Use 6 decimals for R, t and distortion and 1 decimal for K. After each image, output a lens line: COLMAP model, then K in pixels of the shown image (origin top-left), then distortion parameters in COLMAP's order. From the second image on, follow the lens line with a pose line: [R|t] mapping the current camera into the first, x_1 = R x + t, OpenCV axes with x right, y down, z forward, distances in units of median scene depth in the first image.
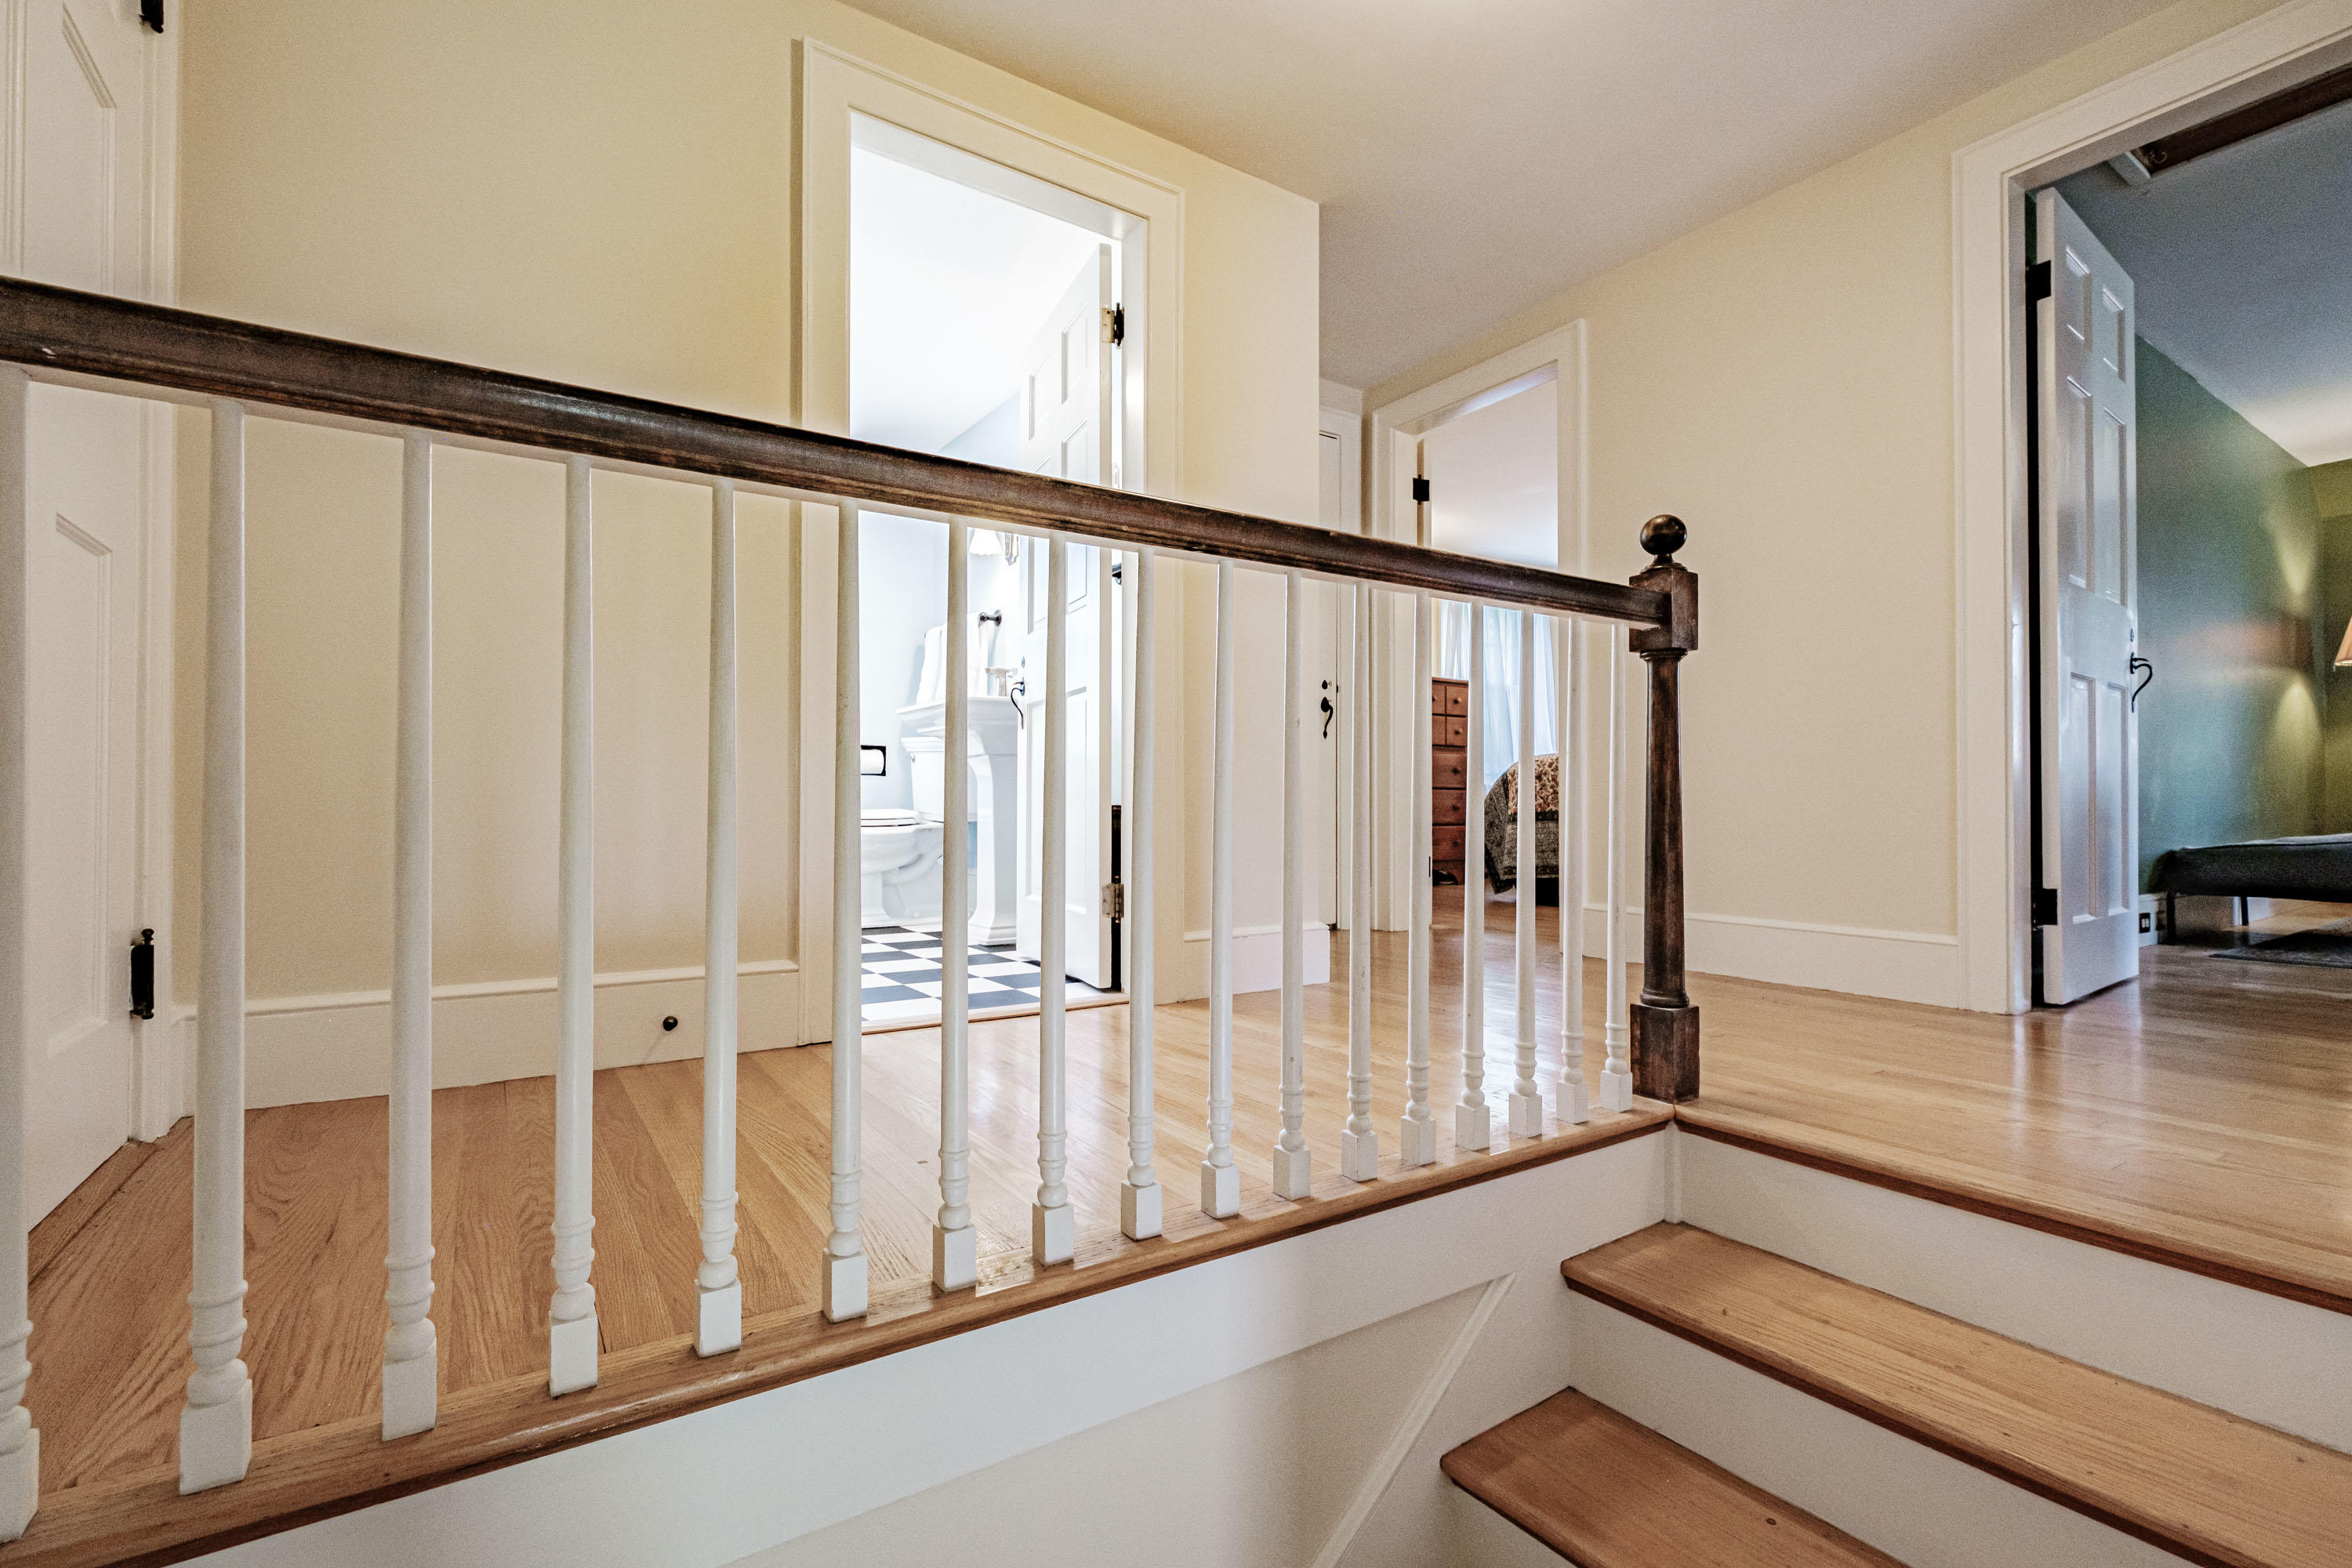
lens RADIAL K [[1068.1, 0, 1175.8], [0, 1068.1, 794.2], [0, 0, 1]] dist [-0.000162, 0.000274]
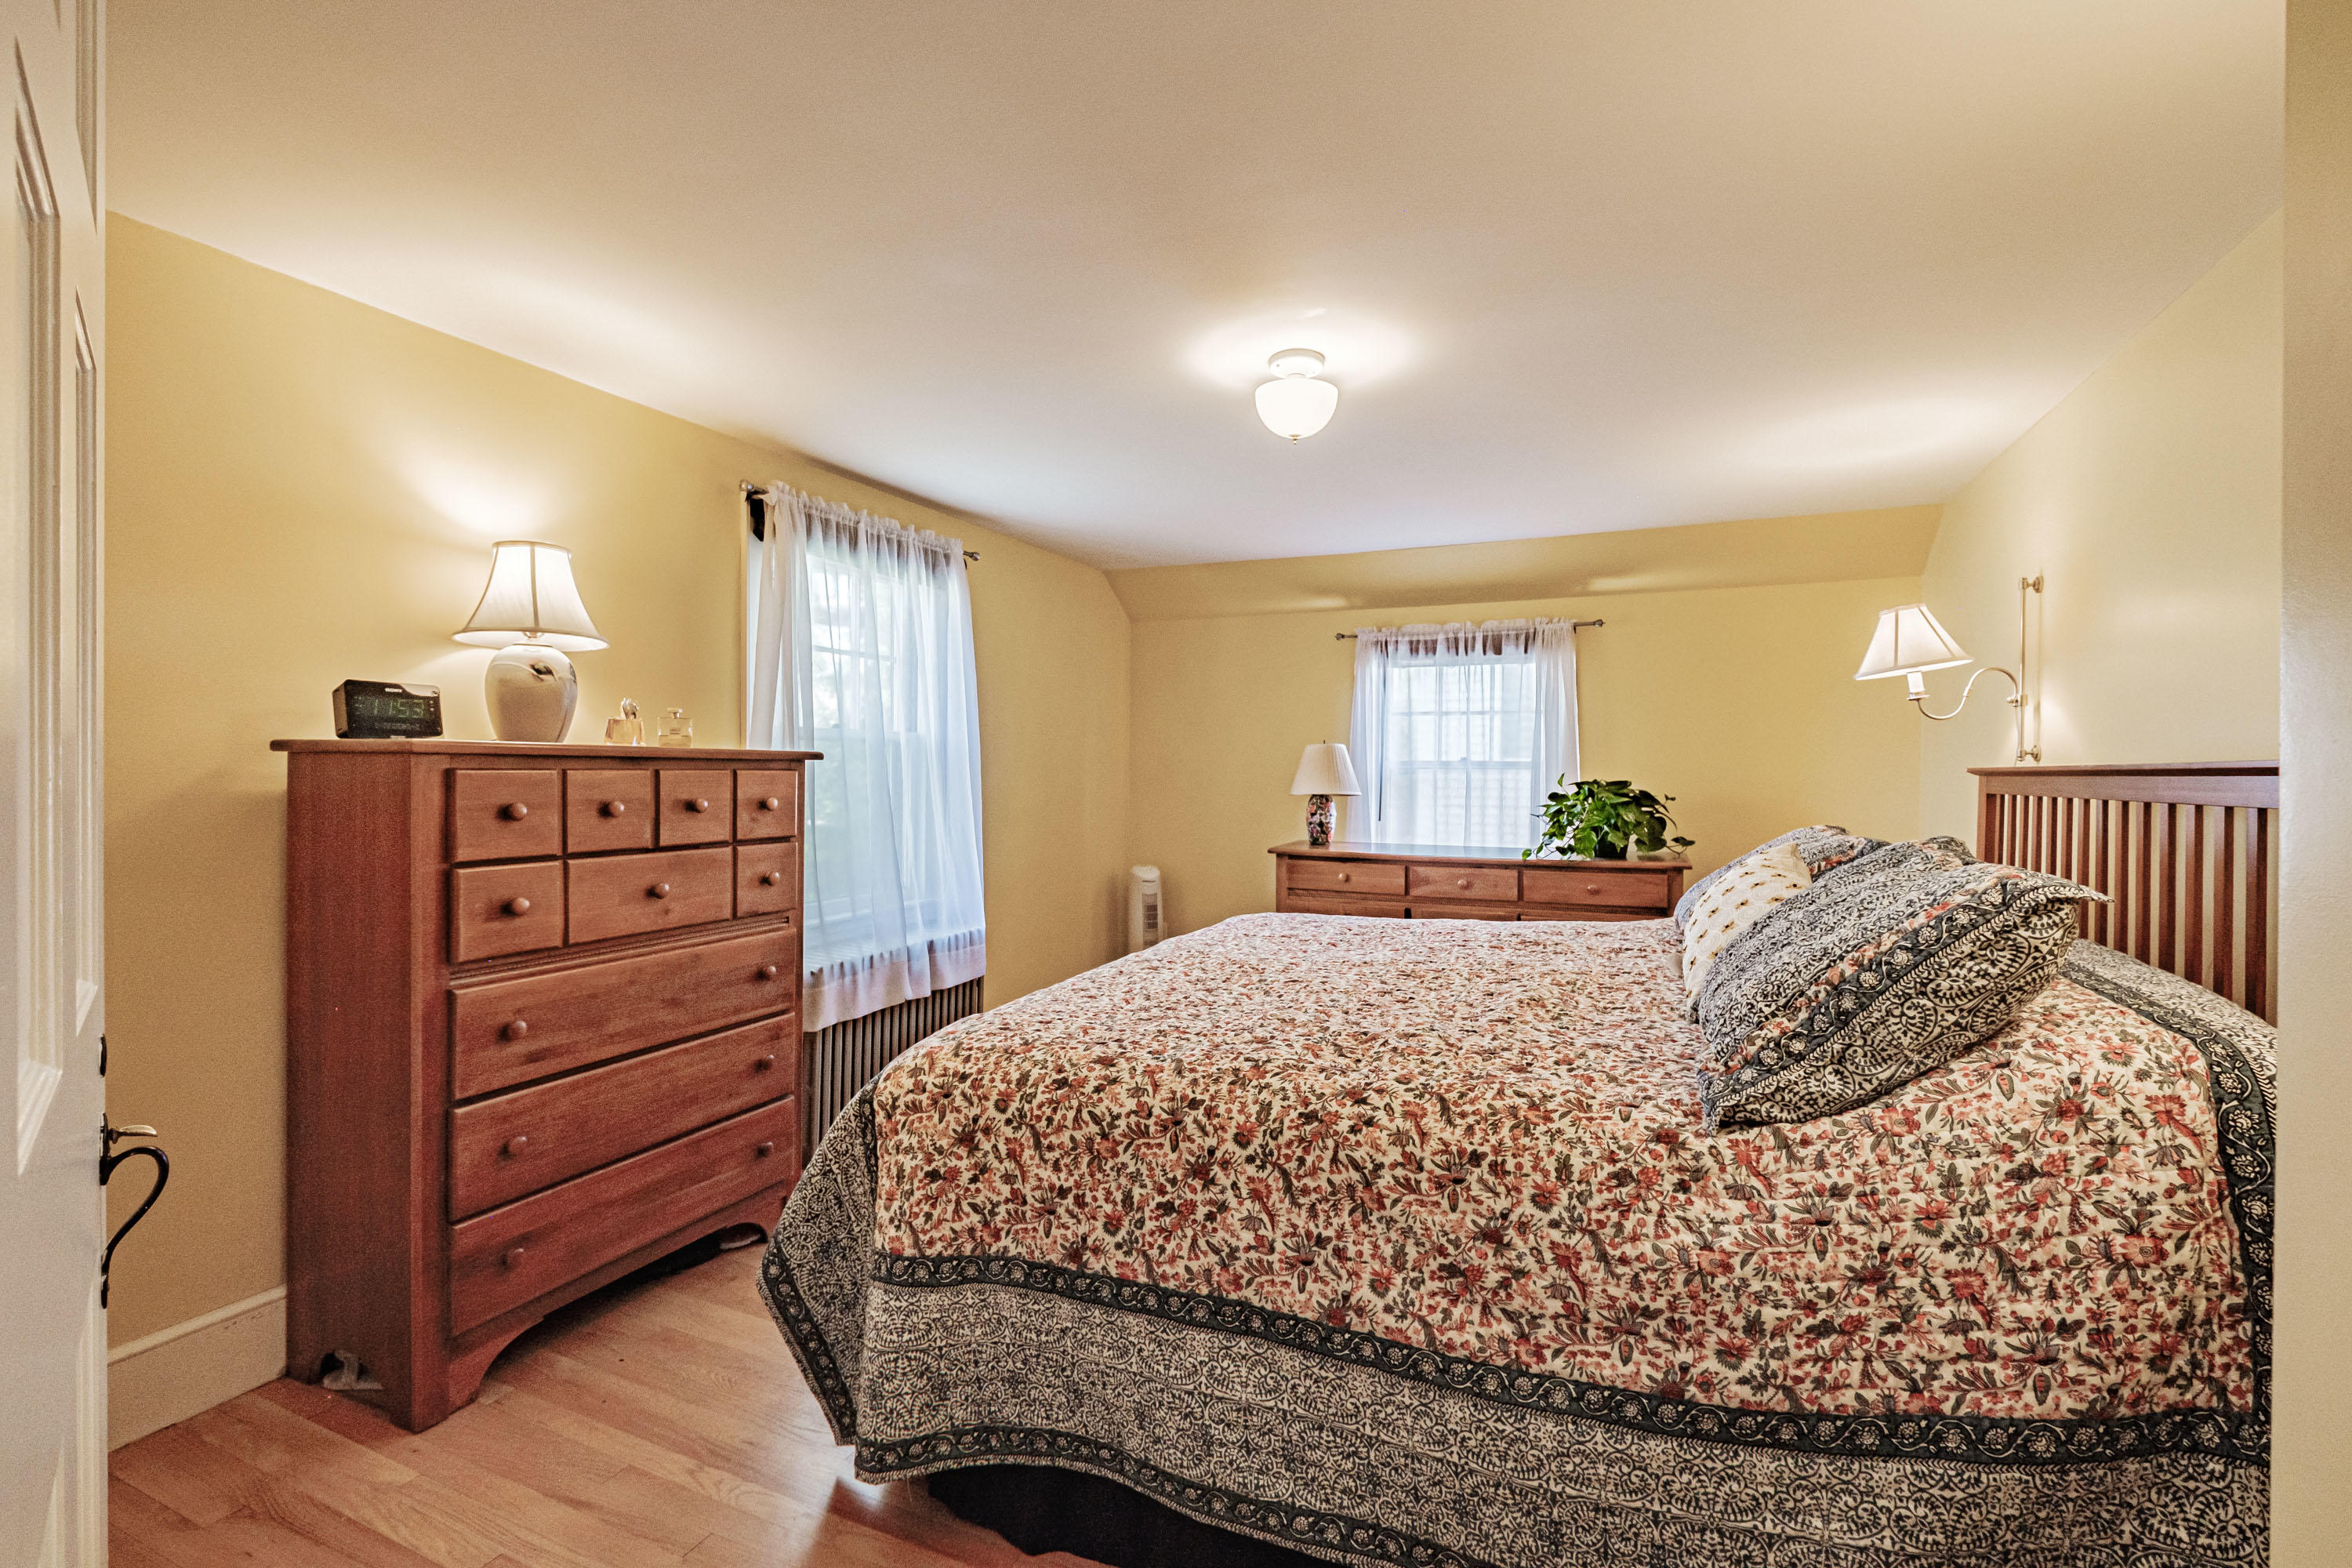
lens RADIAL K [[1068.1, 0, 1174.5], [0, 1068.1, 775.5], [0, 0, 1]] dist [-0.000162, 0.000274]
pose [[0.848769, 0.000168, 0.528763, 0.565295], [-0.012328, 0.999734, 0.019471, -0.342676], [-0.528619, -0.023045, 0.848546, 1.790181]]
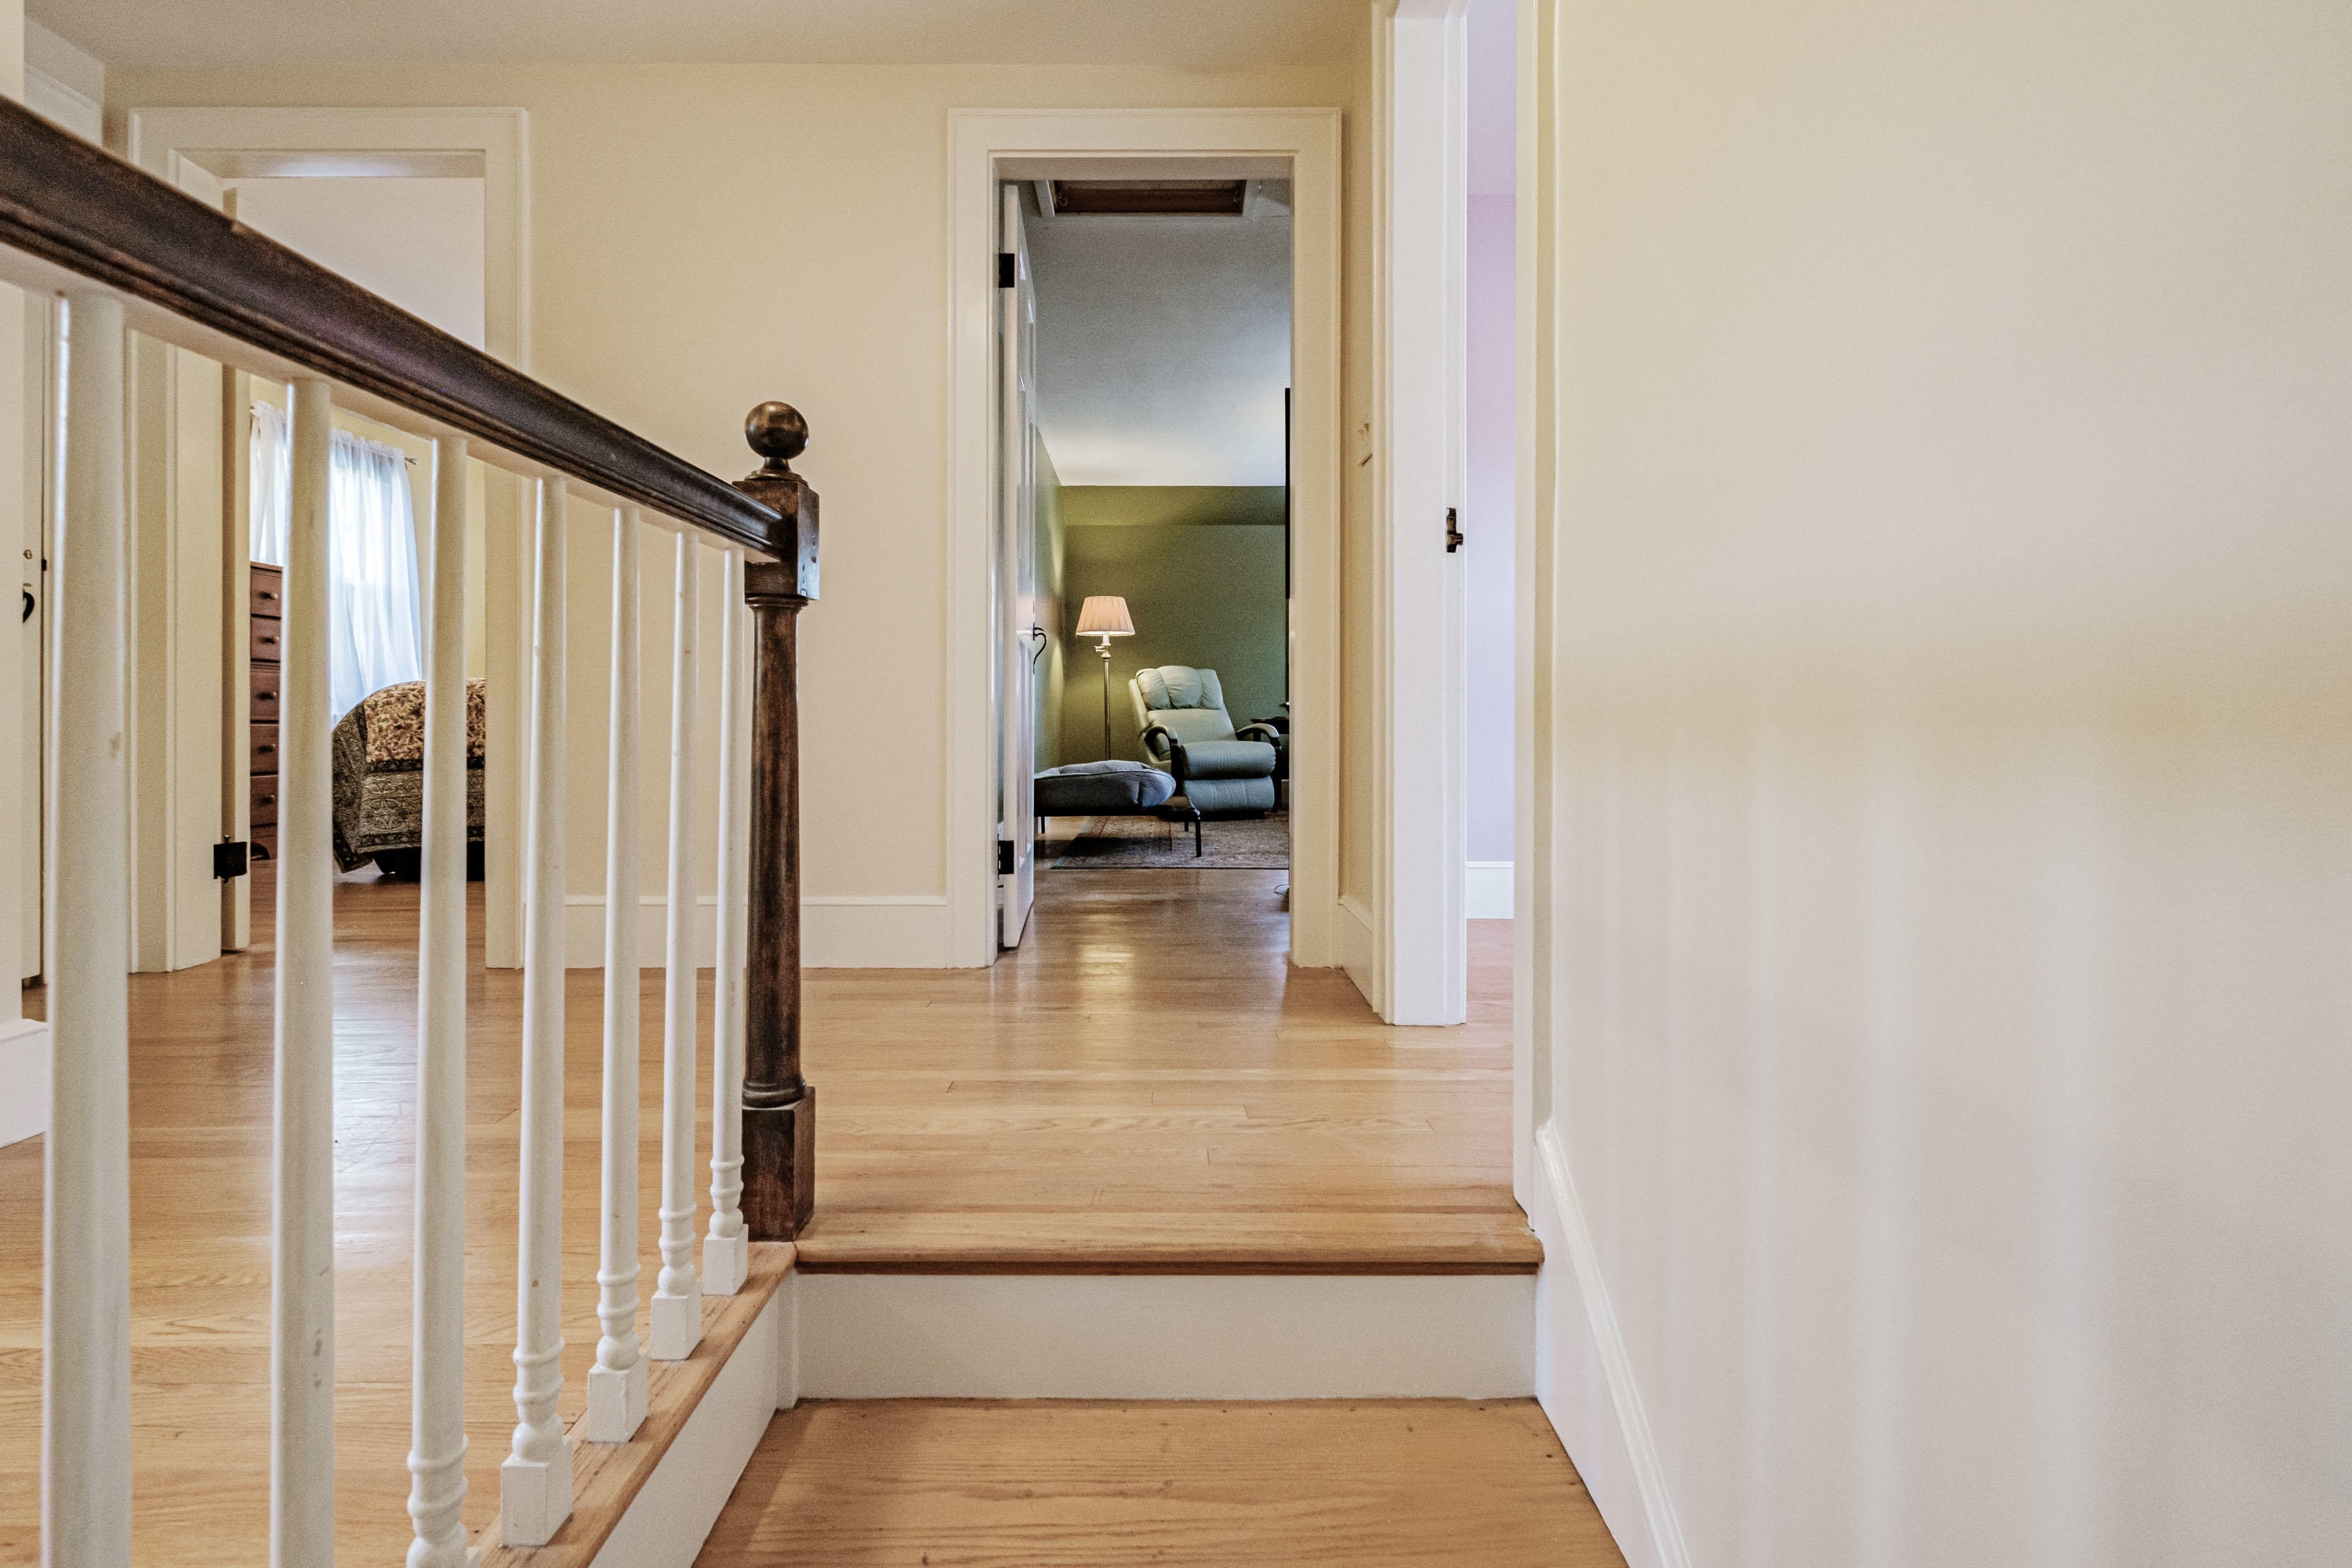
lens RADIAL K [[1068.1, 0, 1161.0], [0, 1068.1, 723.6], [0, 0, 1]] dist [-0.000162, 0.000274]
pose [[0.553125, -0.002223, 0.833096, 0.011633], [-0.013506, 0.999841, 0.011635, -0.062680], [-0.832989, -0.017687, 0.553007, 0.402800]]
